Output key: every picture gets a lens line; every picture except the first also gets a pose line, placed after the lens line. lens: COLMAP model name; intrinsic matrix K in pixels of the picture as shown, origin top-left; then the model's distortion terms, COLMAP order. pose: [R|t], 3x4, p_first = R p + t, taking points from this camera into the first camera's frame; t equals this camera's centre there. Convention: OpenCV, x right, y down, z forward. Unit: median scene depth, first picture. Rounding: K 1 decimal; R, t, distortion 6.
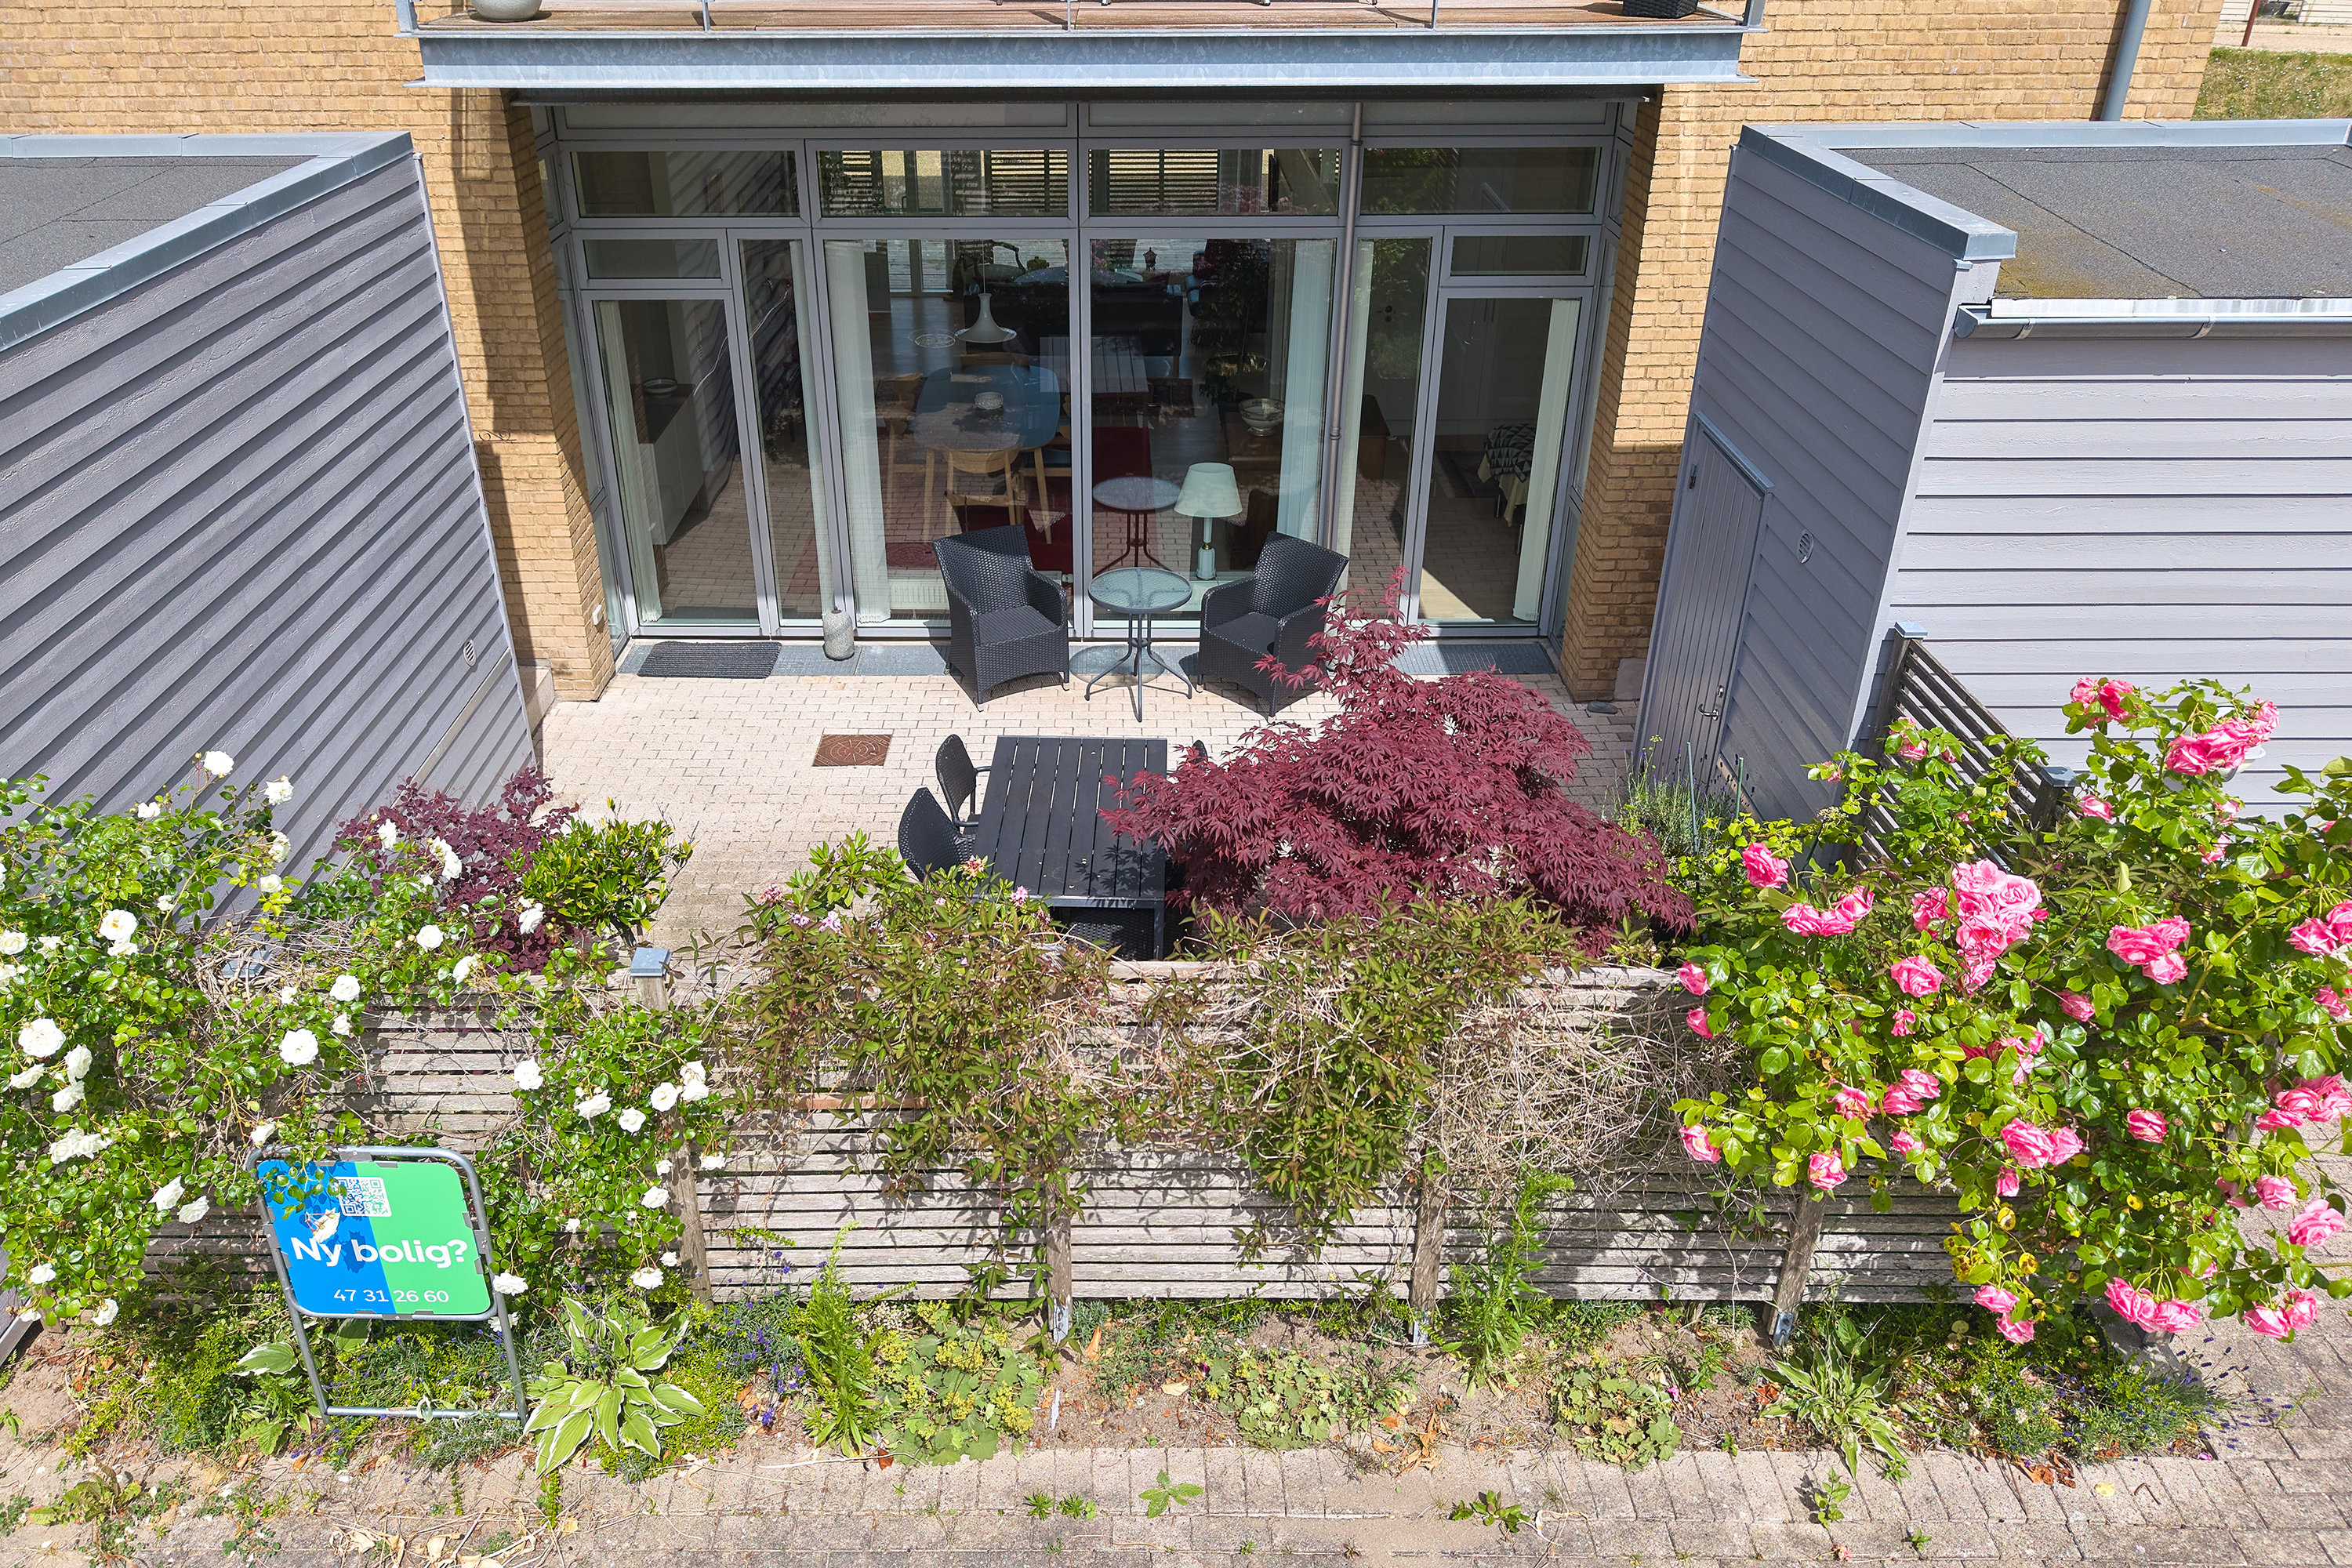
lens RADIAL K [[1671.0, 0, 1068.3], [0, 1671.0, 698.3], [0, 0, 1]] dist [0.016527, -0.001212]
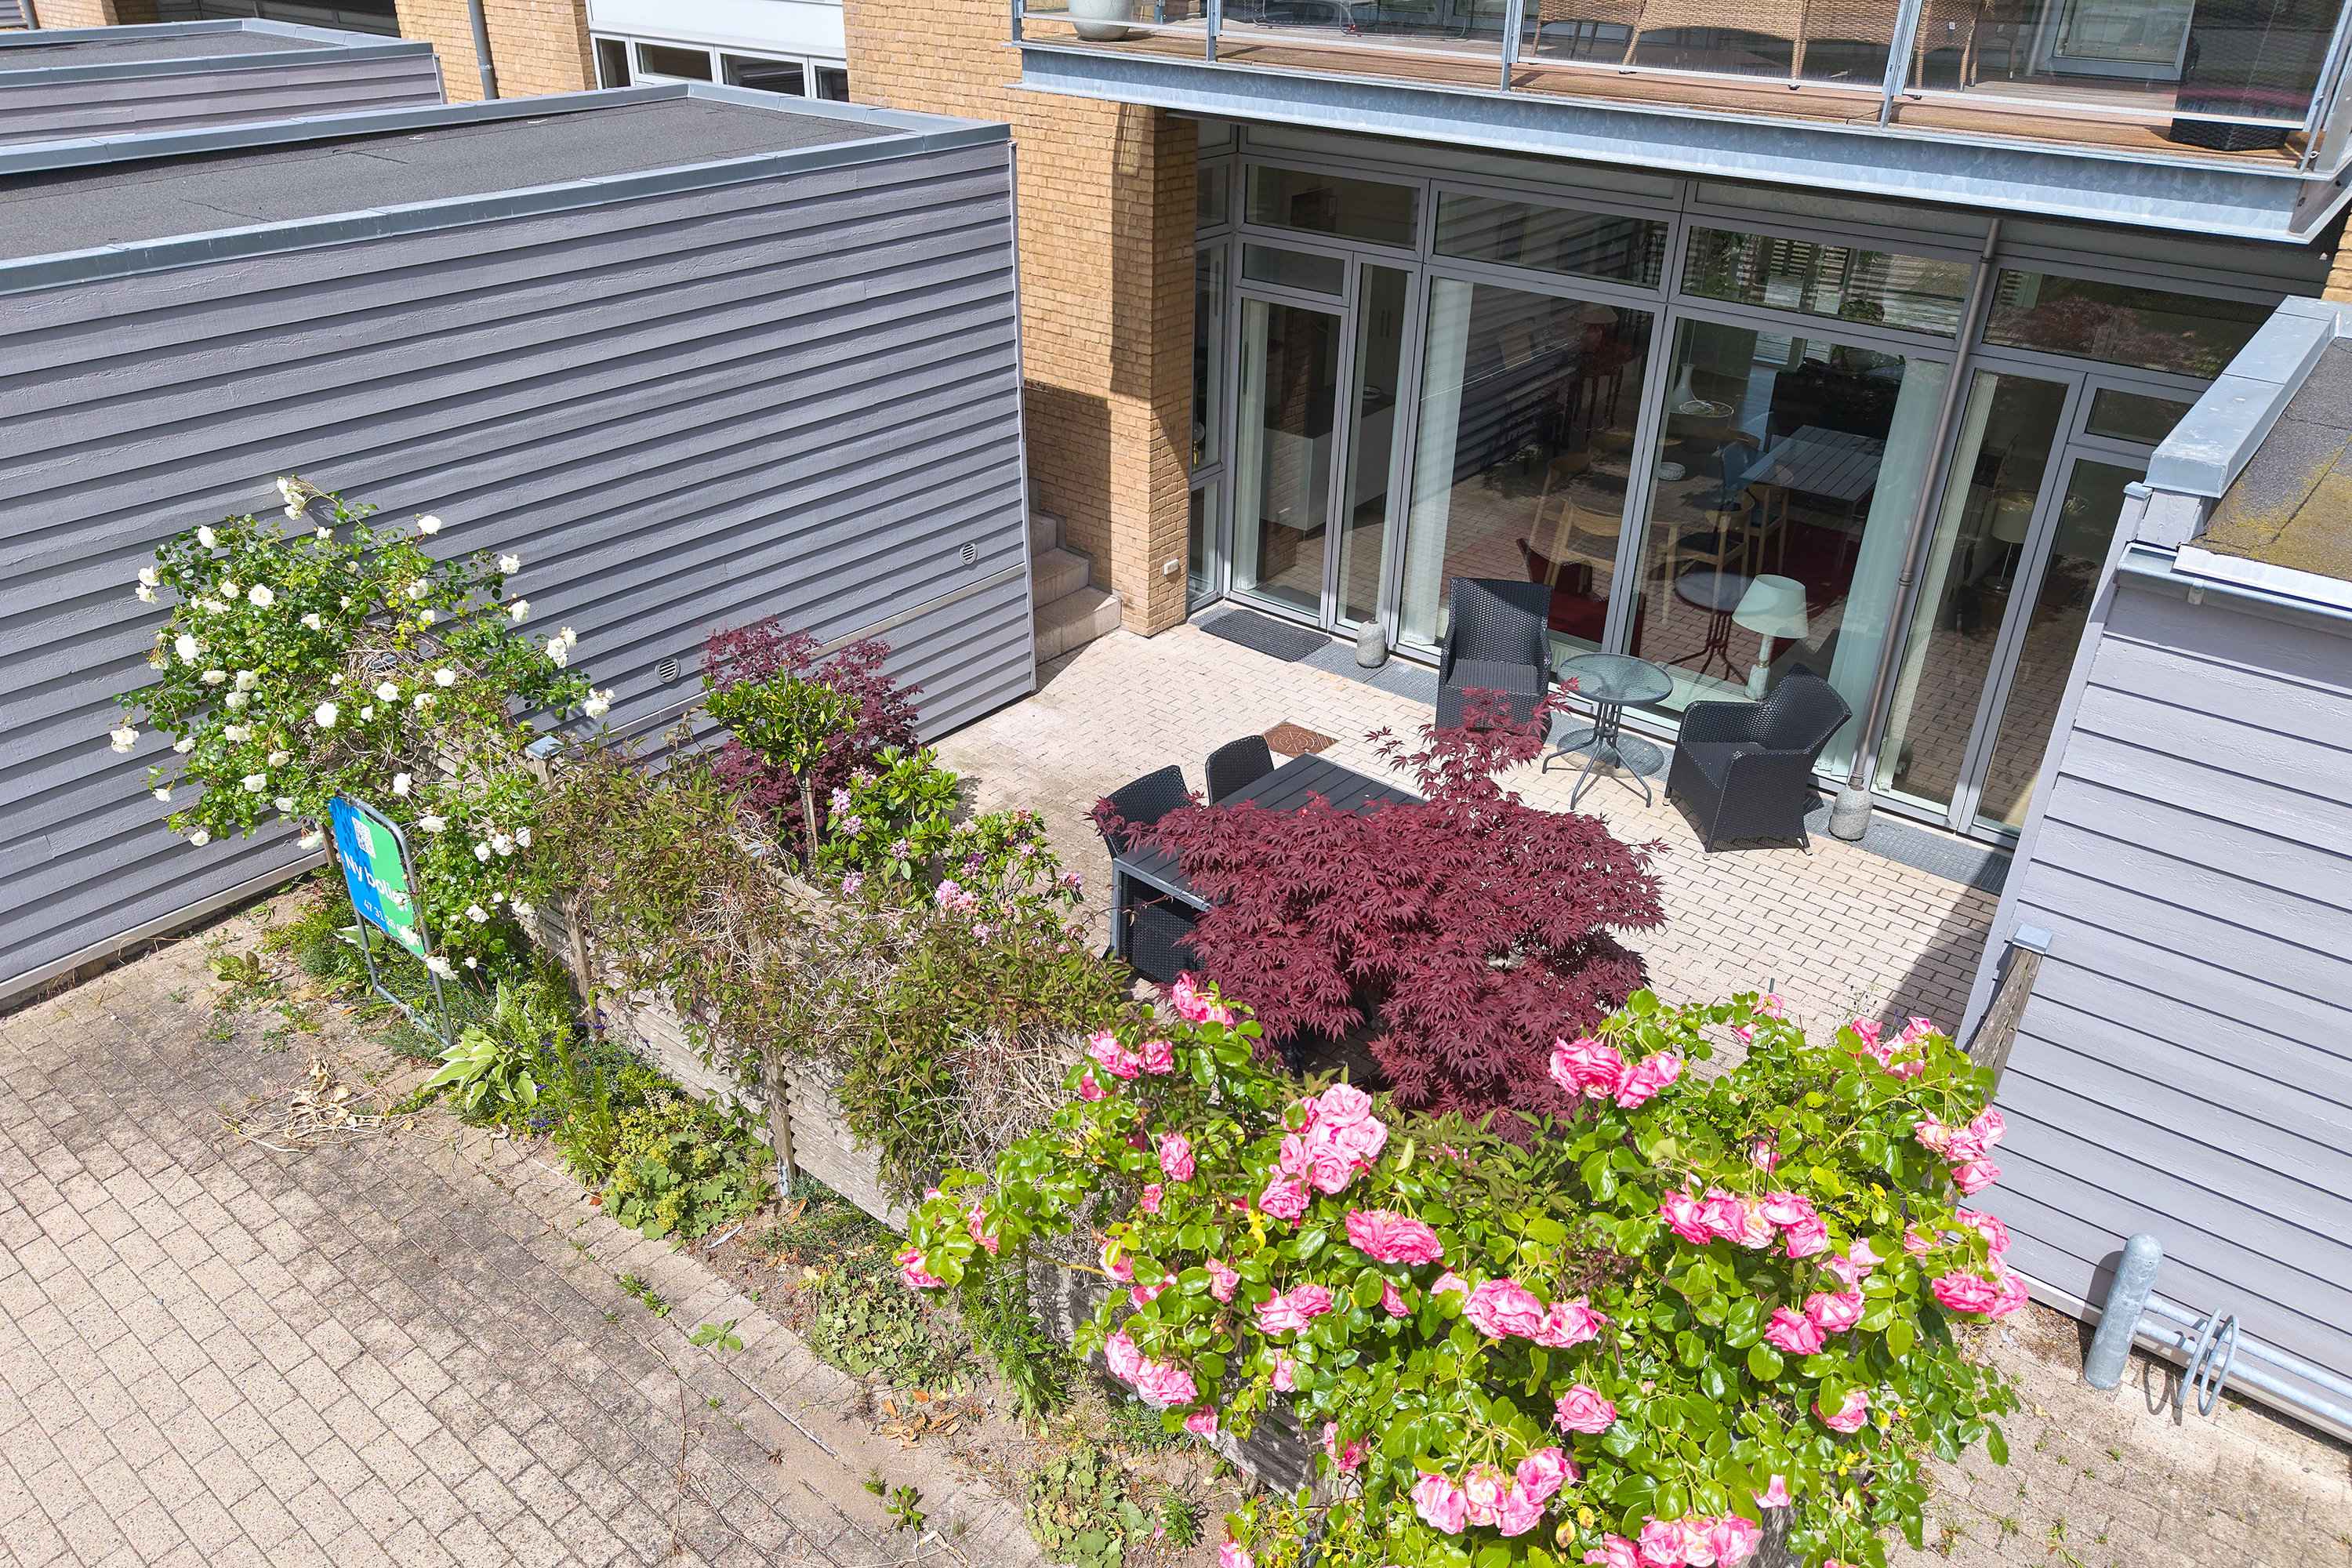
lens RADIAL K [[1595.4, 0, 1173.1], [0, 1595.4, 721.1], [0, 0, 1]] dist [0.020420, -0.002459]
pose [[0.794963, 0.303119, -0.525502, 0.366526], [-0.300731, 0.949205, 0.092581, -0.057640], [0.526872, 0.084437, 0.845740, 0.098524]]
